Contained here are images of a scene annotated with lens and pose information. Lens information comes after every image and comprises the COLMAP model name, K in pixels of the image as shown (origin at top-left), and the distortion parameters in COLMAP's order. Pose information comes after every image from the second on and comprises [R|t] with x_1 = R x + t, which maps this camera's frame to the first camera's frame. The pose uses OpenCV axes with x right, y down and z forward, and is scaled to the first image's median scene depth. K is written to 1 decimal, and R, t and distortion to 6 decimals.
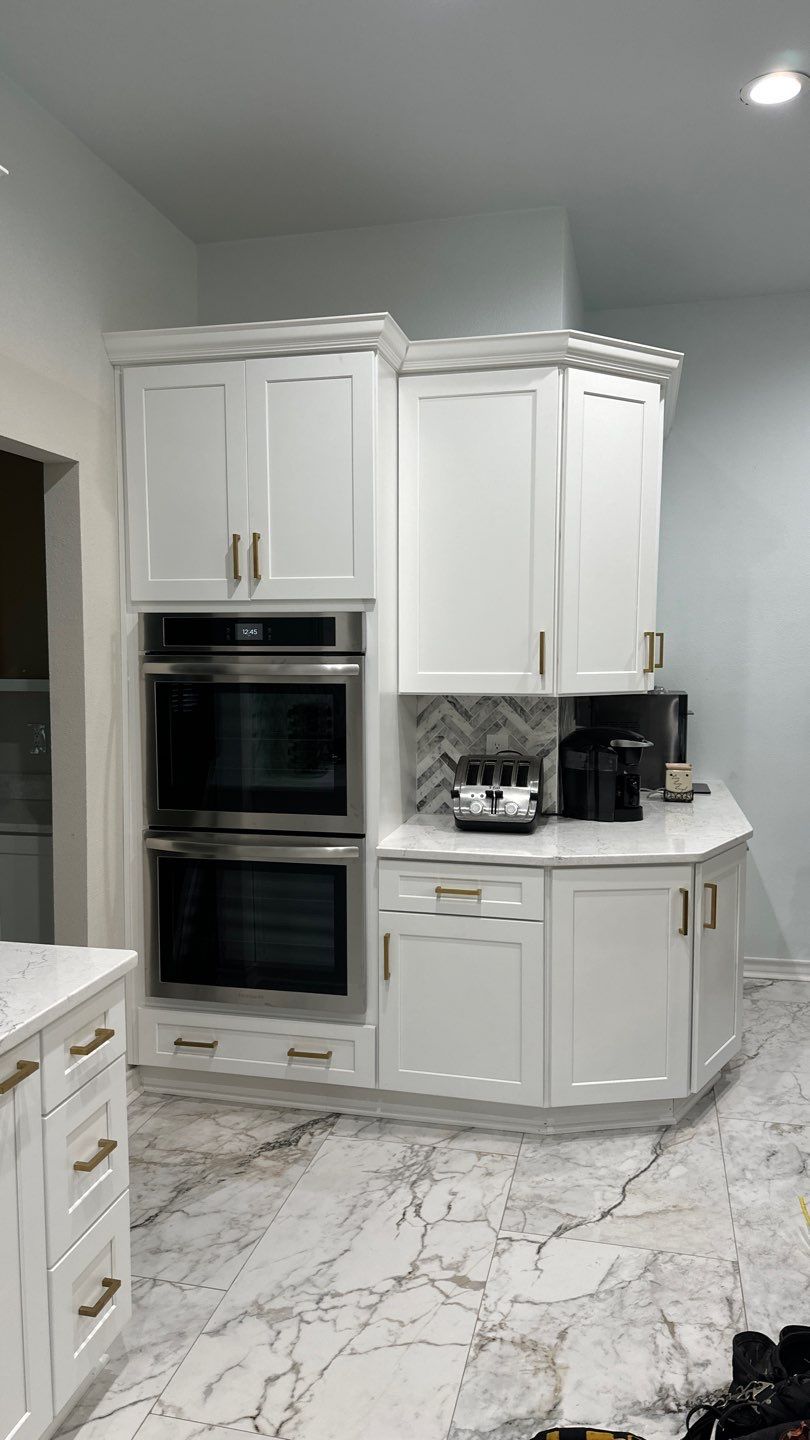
lens RADIAL K [[1021.8, 0, 405.0], [0, 1021.8, 720.0], [0, 0, 1]] dist [0.031350, -0.038513]
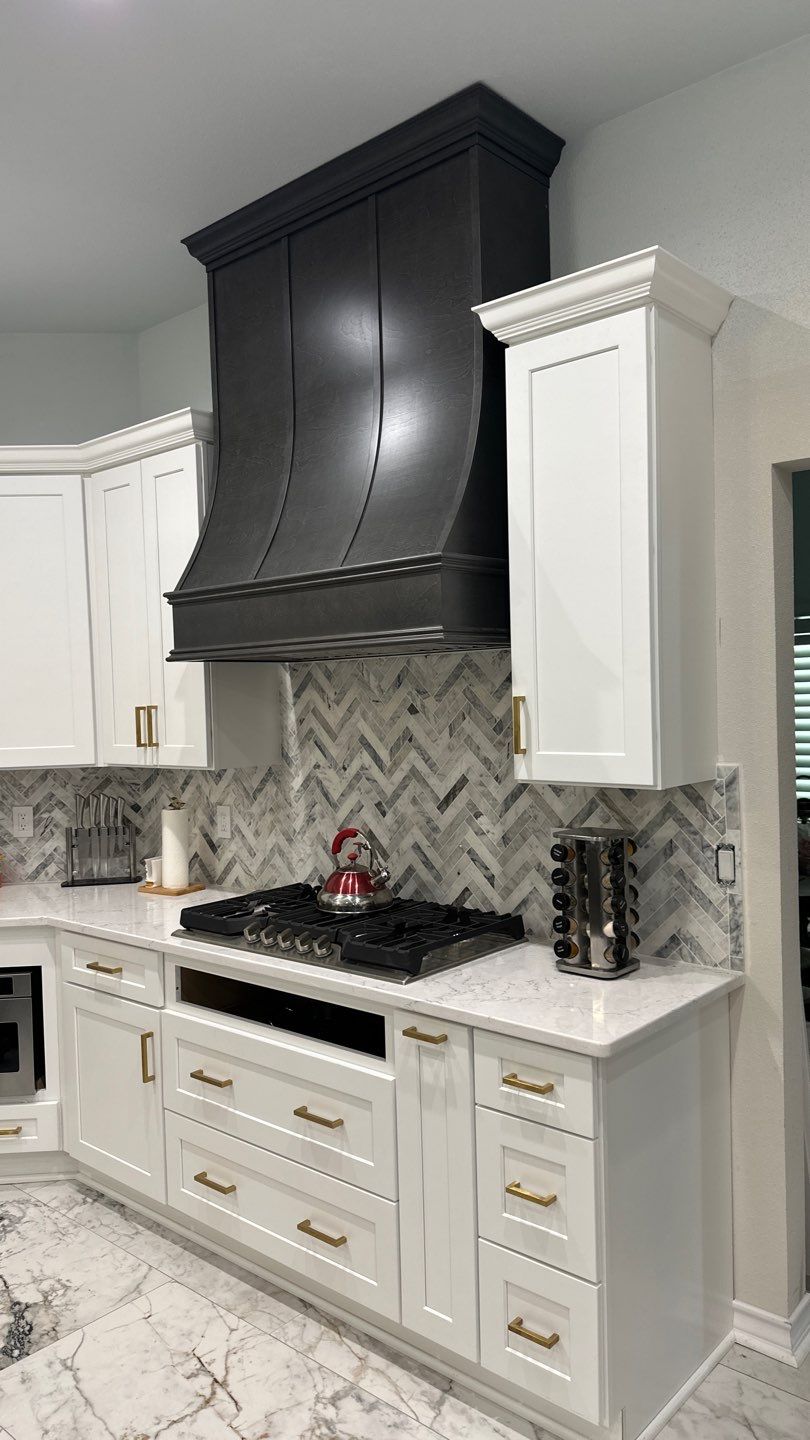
lens RADIAL K [[1003.1, 0, 398.4], [0, 1003.1, 724.5], [0, 0, 1]] dist [0.108478, -0.163627]
pose [[-0.469646, 0.038940, -0.881995, 0.477508], [-0.042331, 0.996885, 0.066553, -0.086354], [0.881839, 0.068593, -0.466535, 0.956015]]
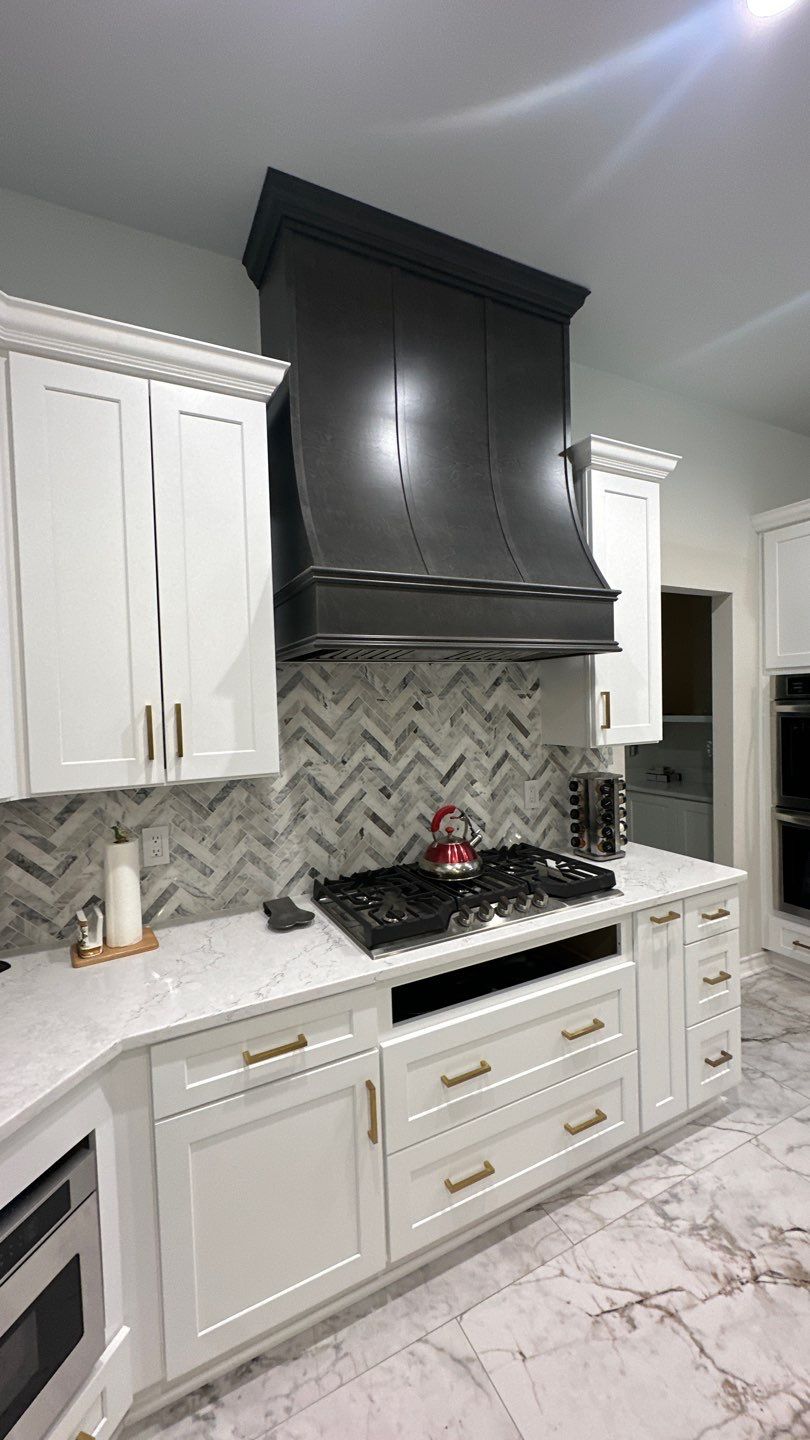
lens RADIAL K [[573.7, 0, 409.6], [0, 573.7, 720.3], [0, 0, 1]] dist [0.000787, 0.000142]
pose [[0.647477, 0.005965, -0.762062, 0.083201], [-0.030987, 0.999348, -0.018505, 0.003674], [0.761455, 0.035596, 0.647240, -0.059965]]
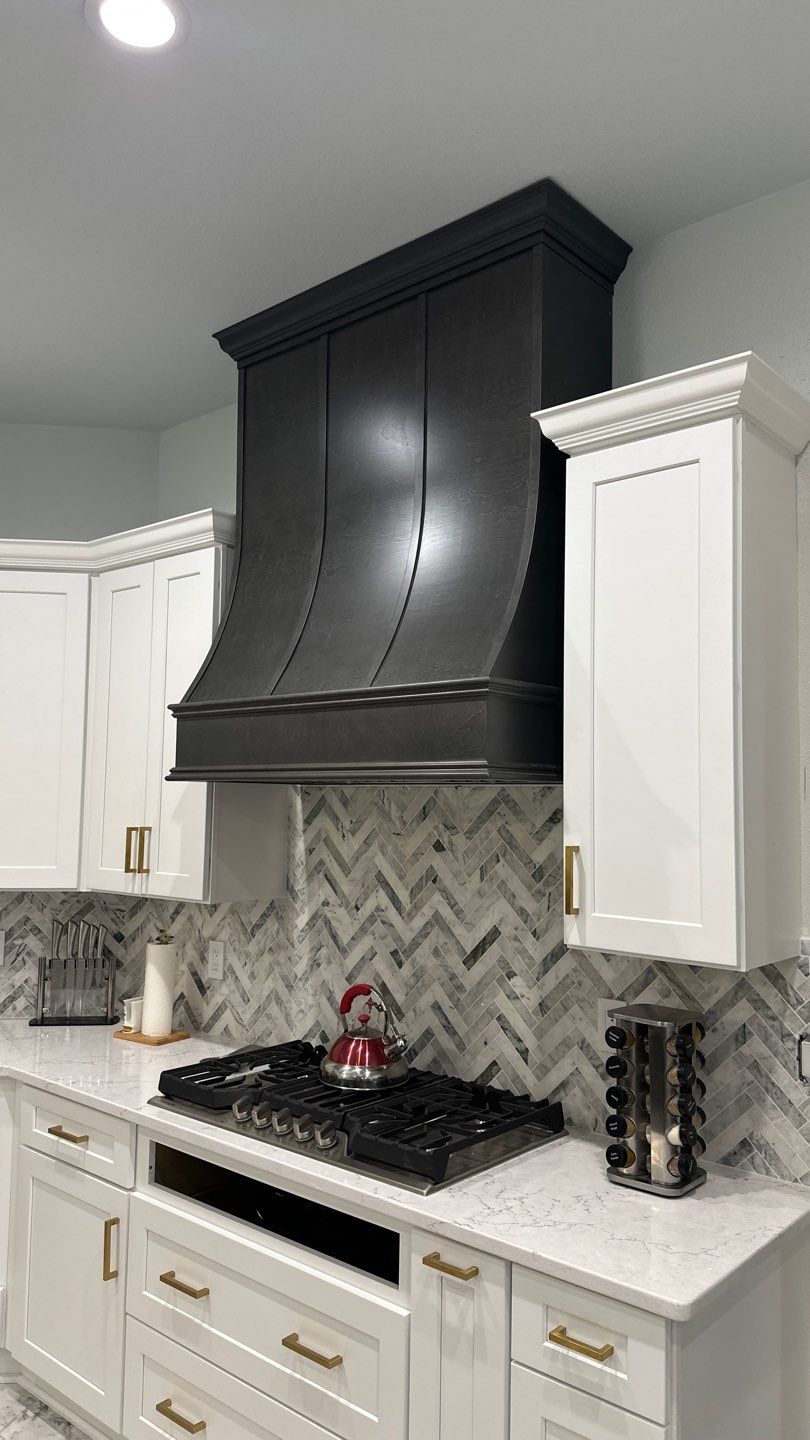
lens RADIAL K [[1013.0, 0, 397.4], [0, 1013.0, 723.0], [0, 0, 1]] dist [0.169501, -0.323412]
pose [[-0.468997, -0.077370, -0.879804, 0.397543], [-0.087941, 0.995296, -0.040647, -0.106144], [0.878811, 0.058308, -0.473595, 0.881415]]
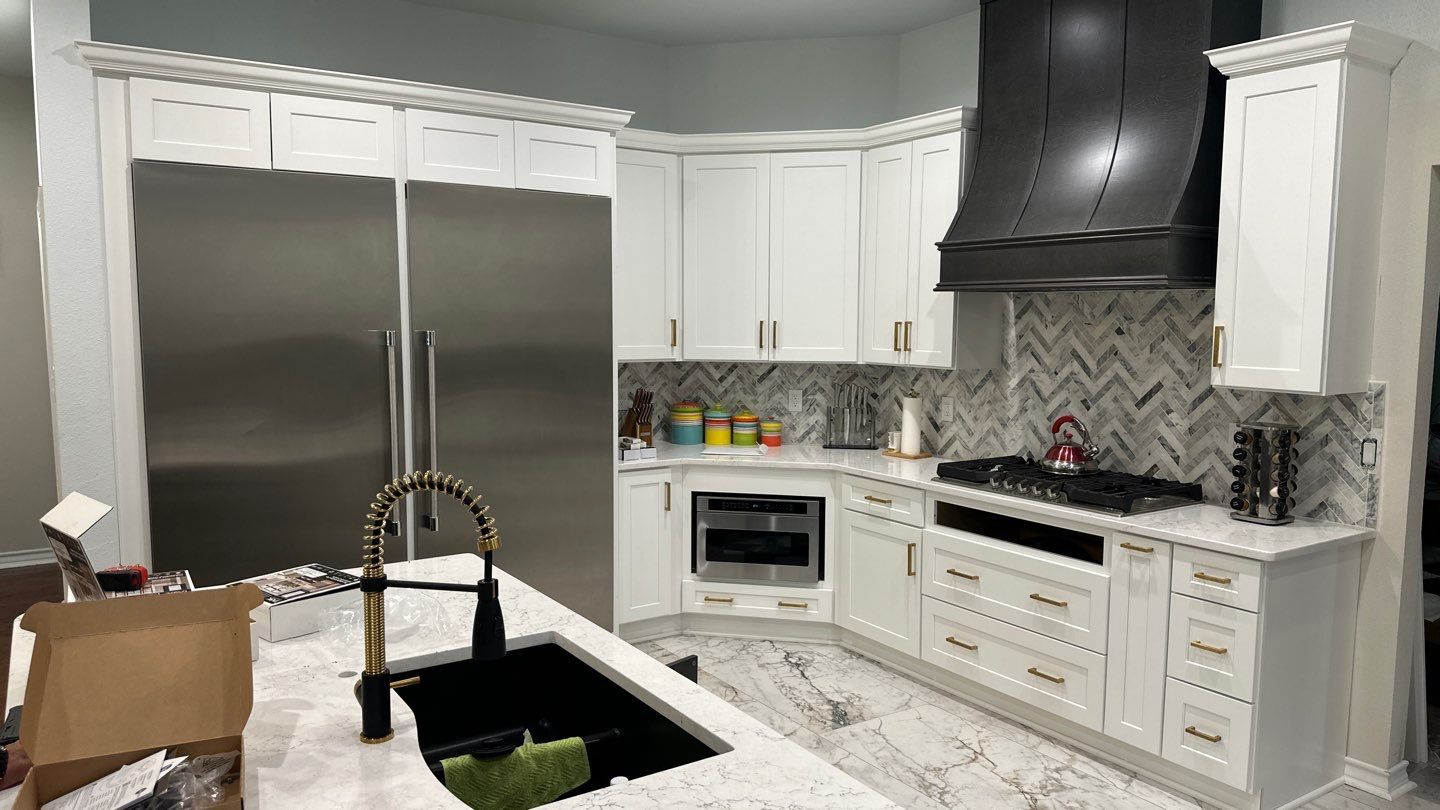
lens RADIAL K [[1013.0, 0, 721.3], [0, 1013.0, 410.9], [0, 0, 1]] dist [0.169501, -0.323412]
pose [[-0.682491, 0.069285, -0.727603, 1.013310], [-0.065148, 0.985768, 0.154977, -0.112018], [0.727985, 0.153172, -0.668264, 1.061798]]
